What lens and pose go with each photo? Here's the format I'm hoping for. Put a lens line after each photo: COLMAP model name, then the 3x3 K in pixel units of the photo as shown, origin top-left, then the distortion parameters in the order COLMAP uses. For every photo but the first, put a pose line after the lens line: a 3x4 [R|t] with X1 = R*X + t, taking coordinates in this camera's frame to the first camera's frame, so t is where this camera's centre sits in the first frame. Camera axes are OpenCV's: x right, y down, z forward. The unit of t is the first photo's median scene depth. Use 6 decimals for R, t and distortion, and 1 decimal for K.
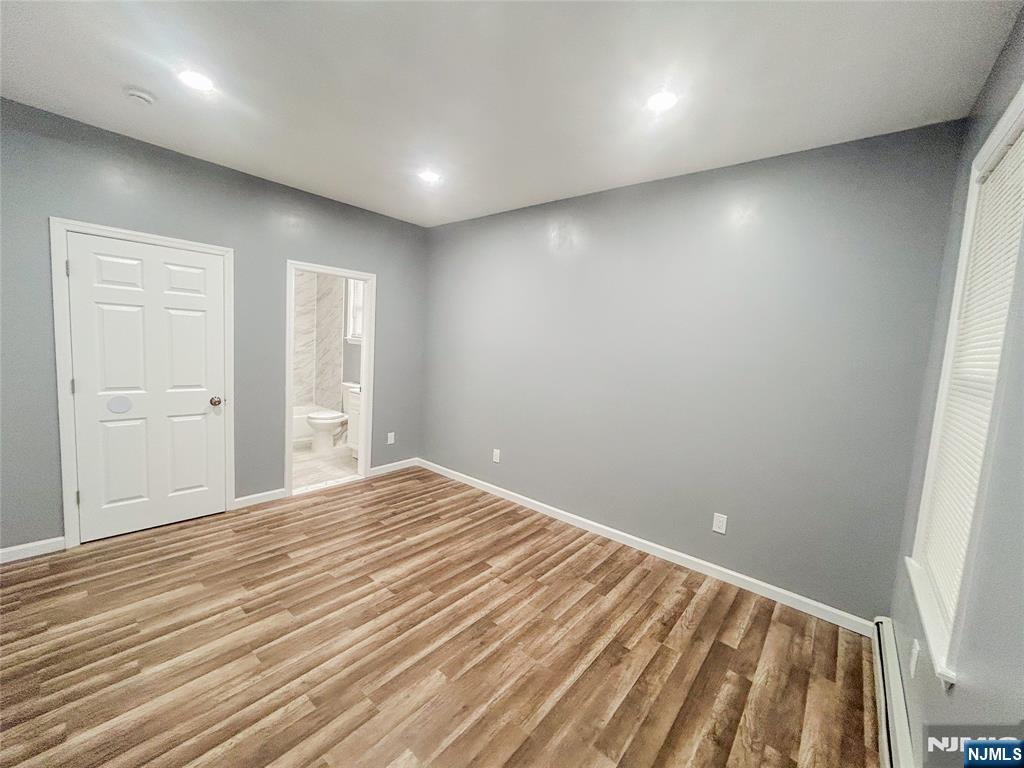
lens RADIAL K [[413.1, 0, 512.0], [0, 413.1, 384.0], [0, 0, 1]] dist [-0.000804, 0.000395]
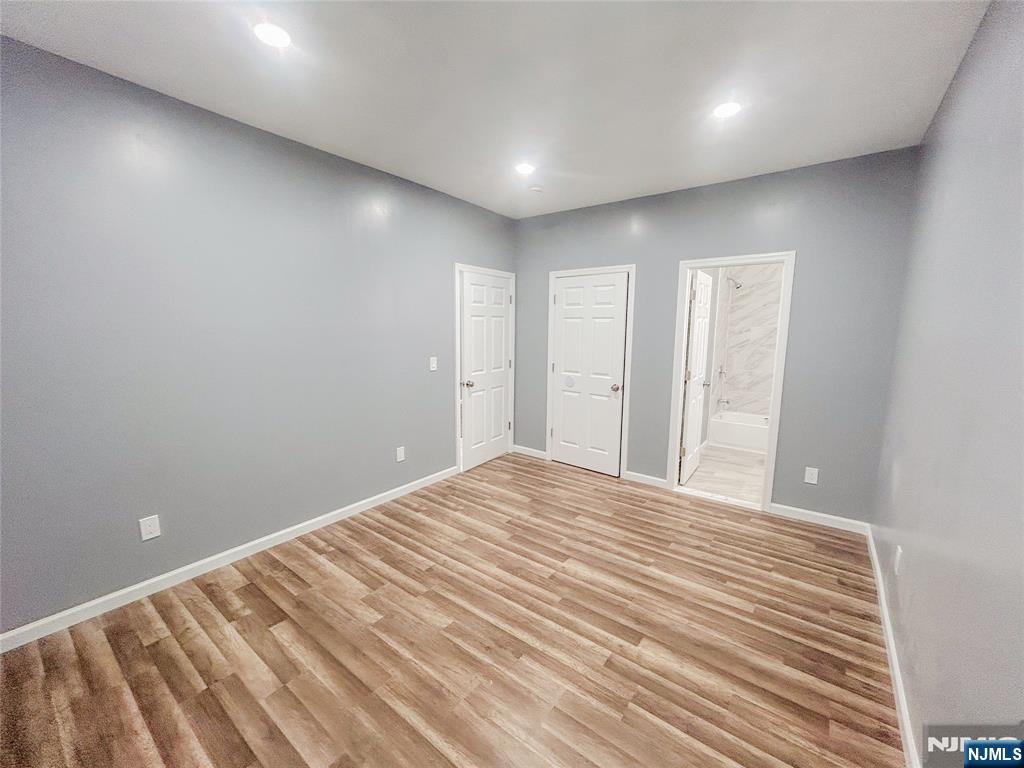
lens RADIAL K [[415.5, 0, 513.1], [0, 415.5, 379.3], [0, 0, 1]] dist [0.001922, 0.000588]
pose [[0.046147, 0.066951, -0.996689, 0.614946], [-0.111161, 0.991899, 0.061483, -0.030545], [0.992730, 0.107956, 0.053216, 0.696019]]
